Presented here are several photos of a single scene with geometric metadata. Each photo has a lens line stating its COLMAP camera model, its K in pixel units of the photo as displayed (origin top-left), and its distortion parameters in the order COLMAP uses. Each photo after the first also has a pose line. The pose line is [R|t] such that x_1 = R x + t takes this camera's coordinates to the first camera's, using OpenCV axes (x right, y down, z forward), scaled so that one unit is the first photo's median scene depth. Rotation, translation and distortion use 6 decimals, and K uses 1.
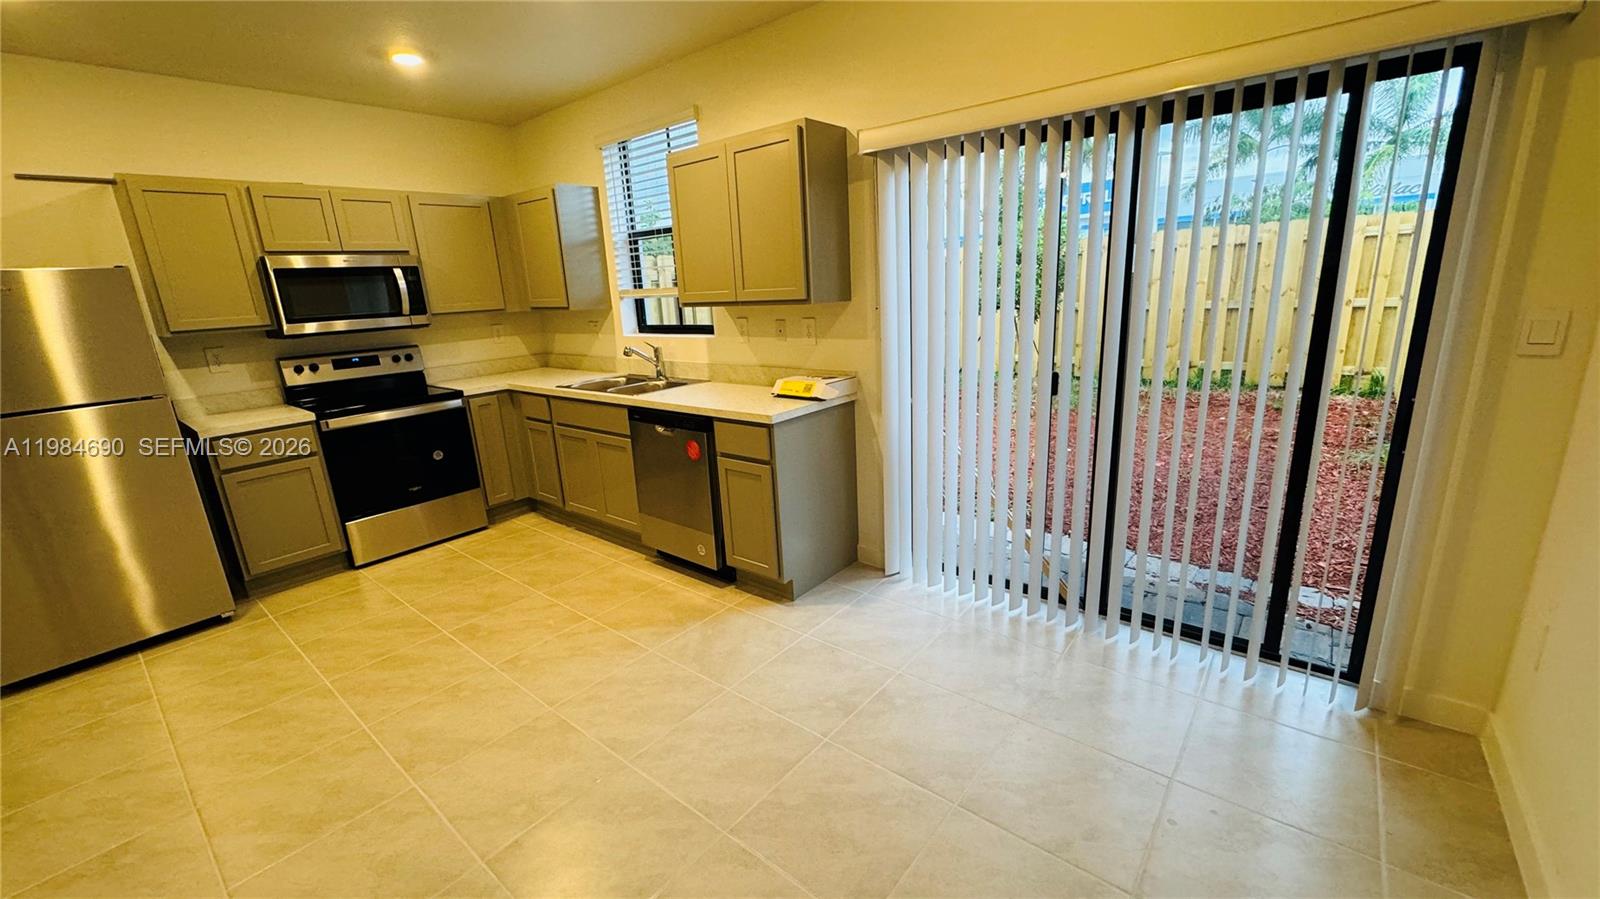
lens RADIAL K [[637.0, 0, 800.5], [0, 637.0, 445.3], [0, 0, 1]] dist [0.000572, 0.000066]
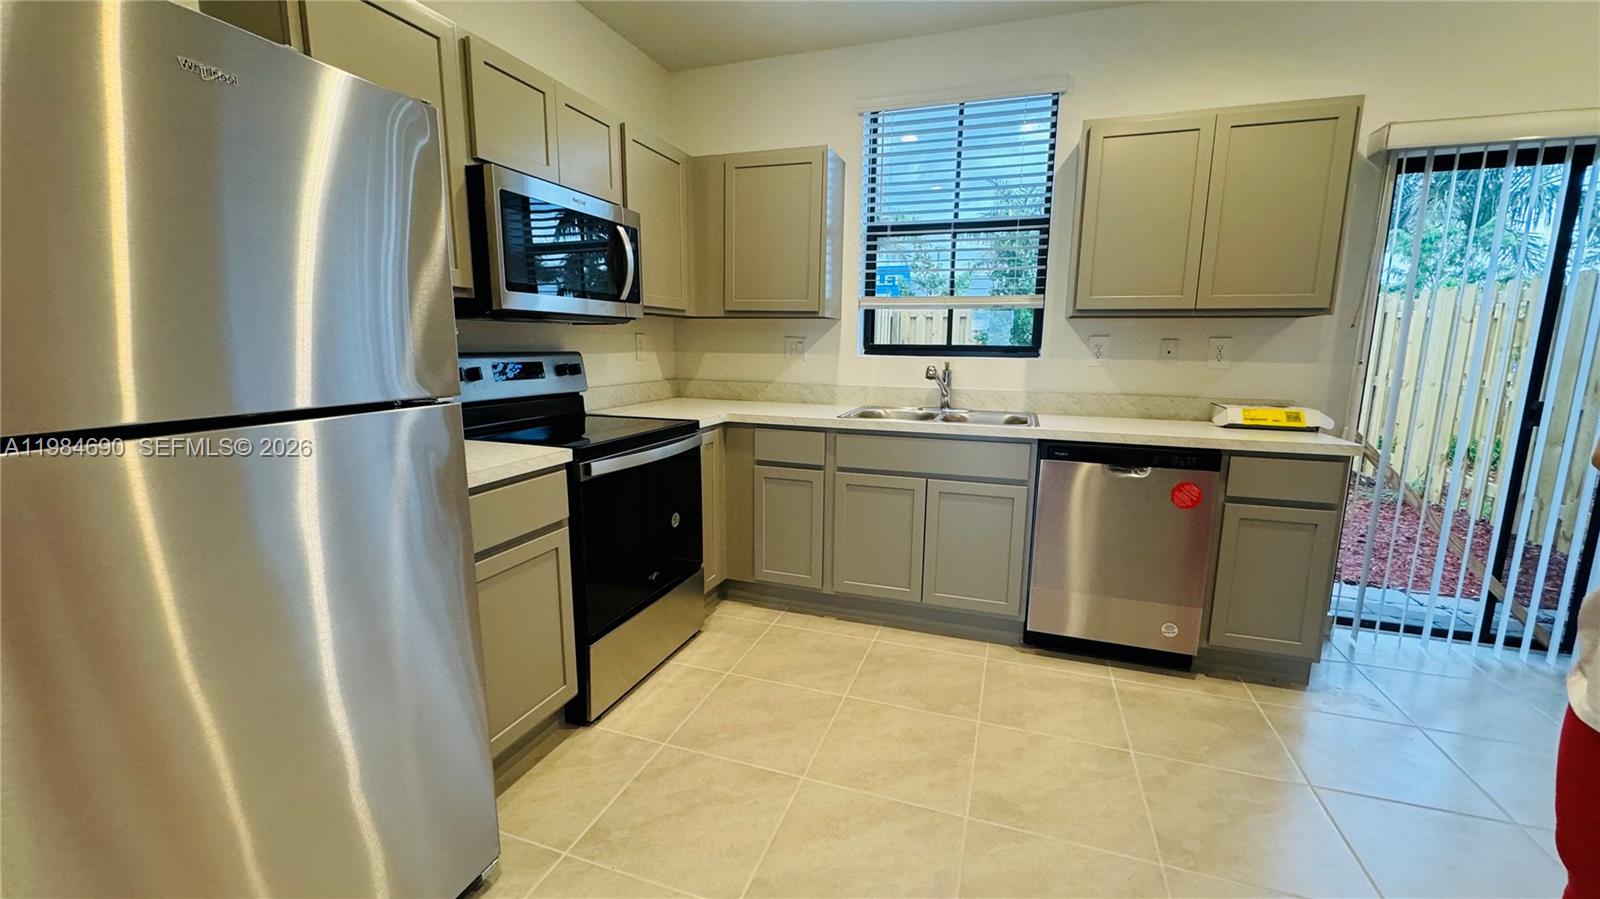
lens RADIAL K [[637.0, 0, 795.6], [0, 637.0, 447.5], [0, 0, 1]] dist [0.000572, 0.000066]
pose [[0.935302, 0.003801, 0.353831, -0.762109], [0.029307, 0.995675, -0.088163, 0.003419], [-0.352635, 0.092829, 0.931145, 0.402420]]
